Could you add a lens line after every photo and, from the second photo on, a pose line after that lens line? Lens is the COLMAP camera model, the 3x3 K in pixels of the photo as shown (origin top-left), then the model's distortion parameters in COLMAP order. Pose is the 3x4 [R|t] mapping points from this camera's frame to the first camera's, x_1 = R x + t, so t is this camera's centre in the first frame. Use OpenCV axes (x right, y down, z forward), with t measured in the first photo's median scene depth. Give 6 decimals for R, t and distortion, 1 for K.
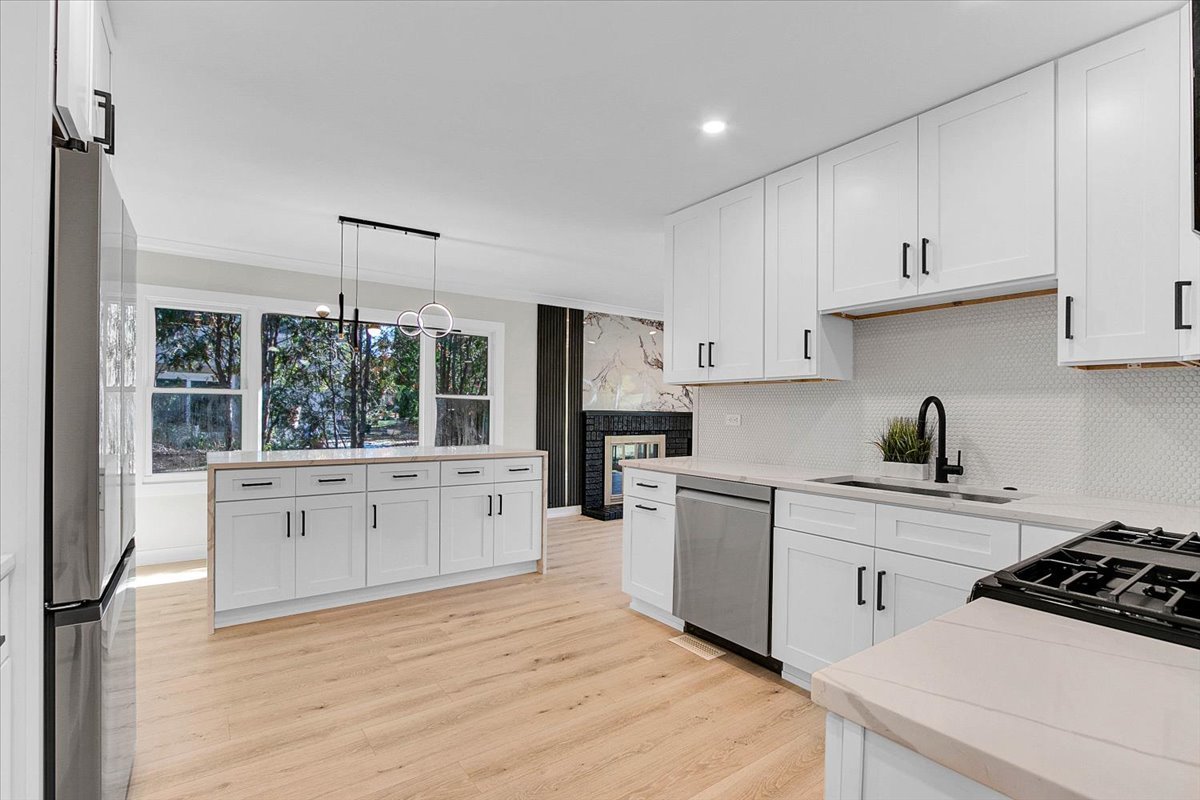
lens RADIAL K [[571.4, 0, 596.5], [0, 571.4, 412.0], [0, 0, 1]] dist [-0.013707, 0.000850]
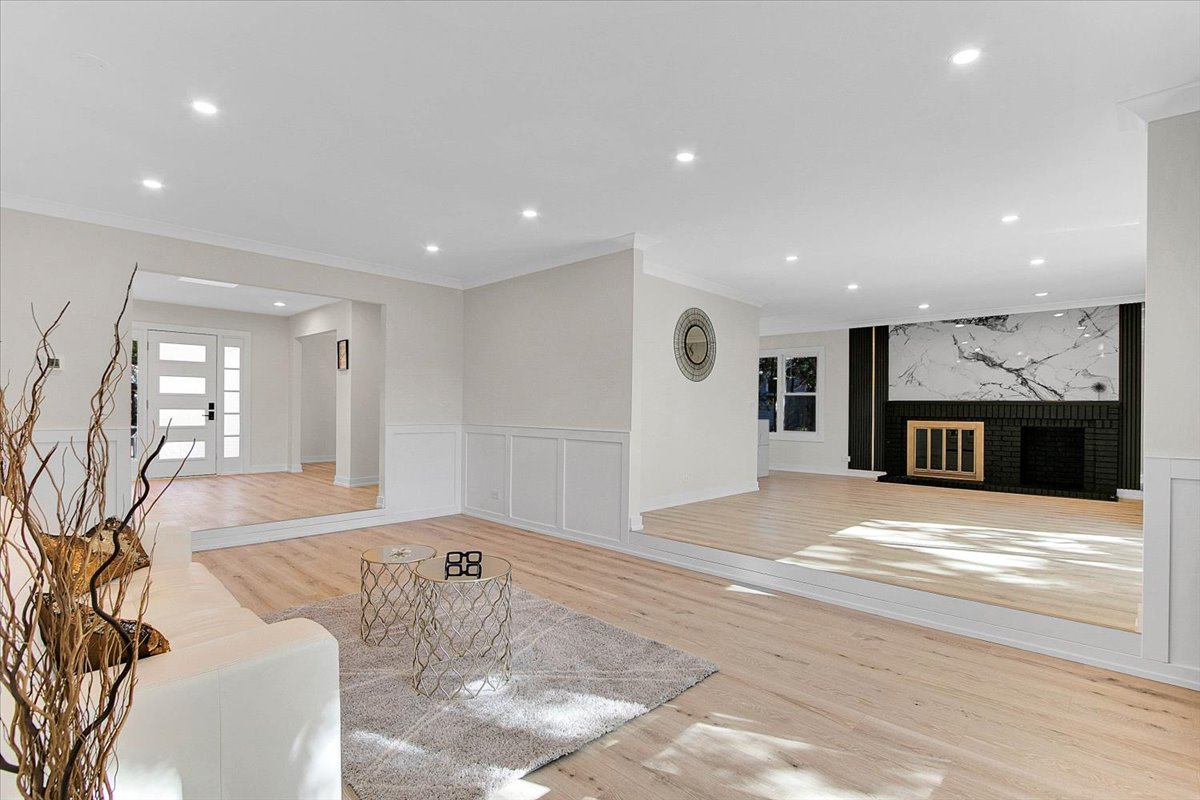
lens RADIAL K [[571.4, 0, 596.5], [0, 571.4, 412.0], [0, 0, 1]] dist [-0.013707, 0.000850]
pose [[0.170189, -0.002815, -0.985407, 1.149210], [-0.003821, 0.999987, -0.003516, 0.030108], [0.985404, 0.004364, 0.170176, 0.106433]]
